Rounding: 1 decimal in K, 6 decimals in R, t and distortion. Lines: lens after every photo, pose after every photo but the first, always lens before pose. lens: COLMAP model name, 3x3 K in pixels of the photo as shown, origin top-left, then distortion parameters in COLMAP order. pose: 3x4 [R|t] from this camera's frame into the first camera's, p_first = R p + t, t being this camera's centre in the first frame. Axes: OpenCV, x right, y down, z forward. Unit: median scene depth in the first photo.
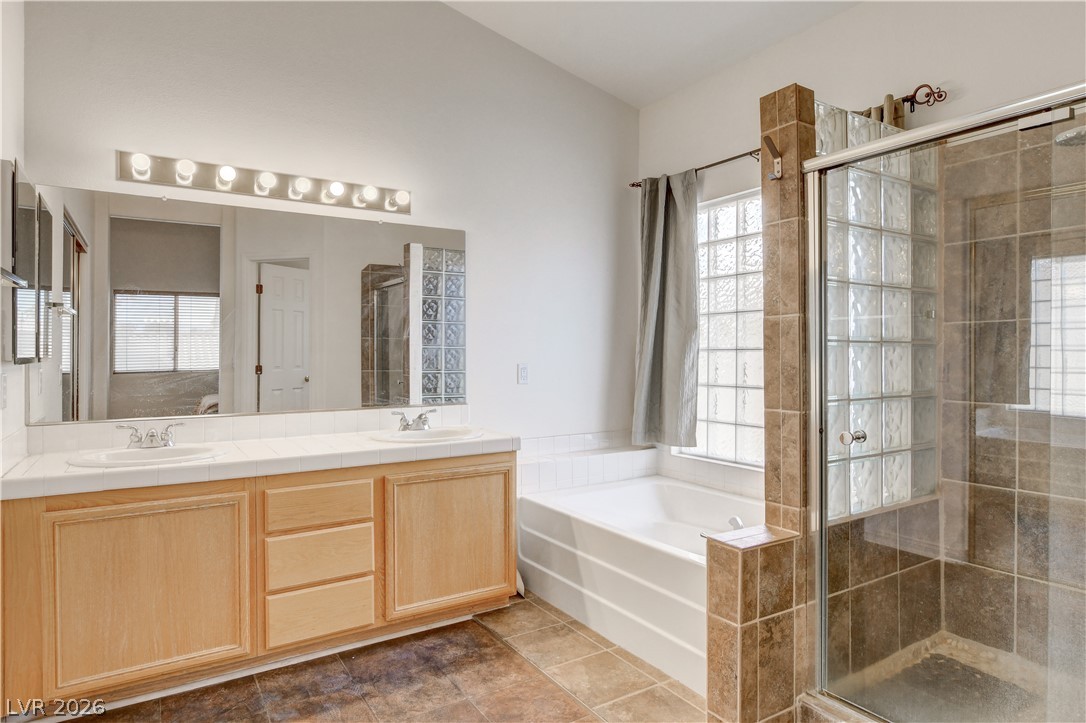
lens RADIAL K [[632.5, 0, 528.6], [0, 632.5, 362.6], [0, 0, 1]] dist [-0.006524, -0.000864]
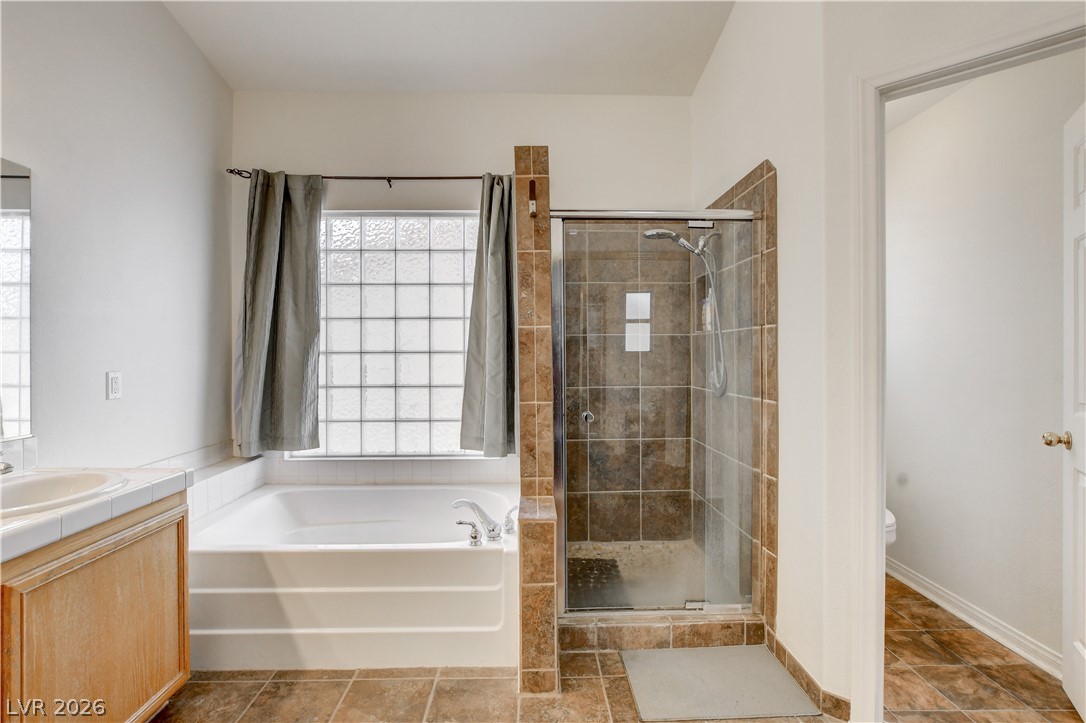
lens RADIAL K [[513.4, 0, 540.7], [0, 513.4, 355.2], [0, 0, 1]] dist [-0.018630, 0.001158]
pose [[0.496484, -0.004536, 0.868034, -0.341373], [0.015409, 0.999875, -0.003588, -0.009614], [-0.867909, 0.015157, 0.496492, 0.347834]]
